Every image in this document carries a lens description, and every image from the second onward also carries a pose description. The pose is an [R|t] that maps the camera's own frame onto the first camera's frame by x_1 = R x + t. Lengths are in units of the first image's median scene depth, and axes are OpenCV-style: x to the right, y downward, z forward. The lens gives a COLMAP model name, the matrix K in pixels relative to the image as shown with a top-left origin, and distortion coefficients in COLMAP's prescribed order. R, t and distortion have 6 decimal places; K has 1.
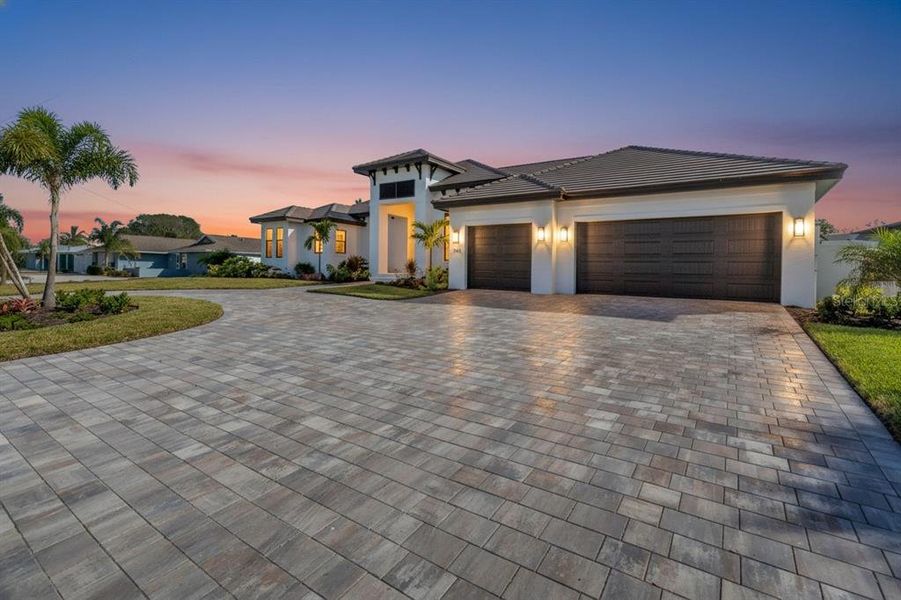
lens RADIAL K [[410.9, 0, 451.2], [0, 410.9, 299.2], [0, 0, 1]] dist [0.001297, 0.000432]
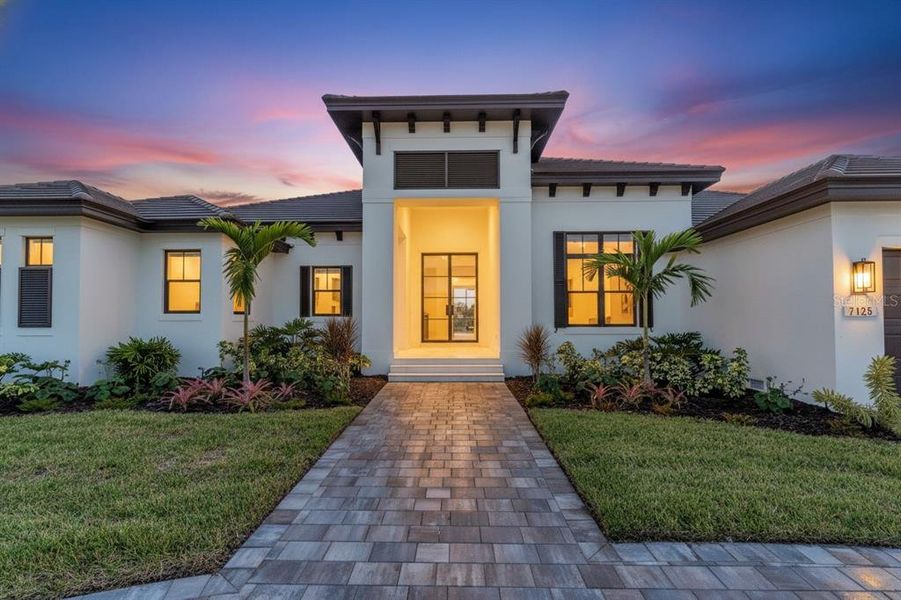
lens RADIAL K [[401.7, 0, 451.0], [0, 401.7, 316.8], [0, 0, 1]] dist [0.026742, 0.000162]
pose [[0.835428, 0.000867, 0.549599, -0.375040], [0.052954, 0.995219, -0.082062, -0.079292], [-0.547043, 0.097661, 0.831388, 0.679561]]
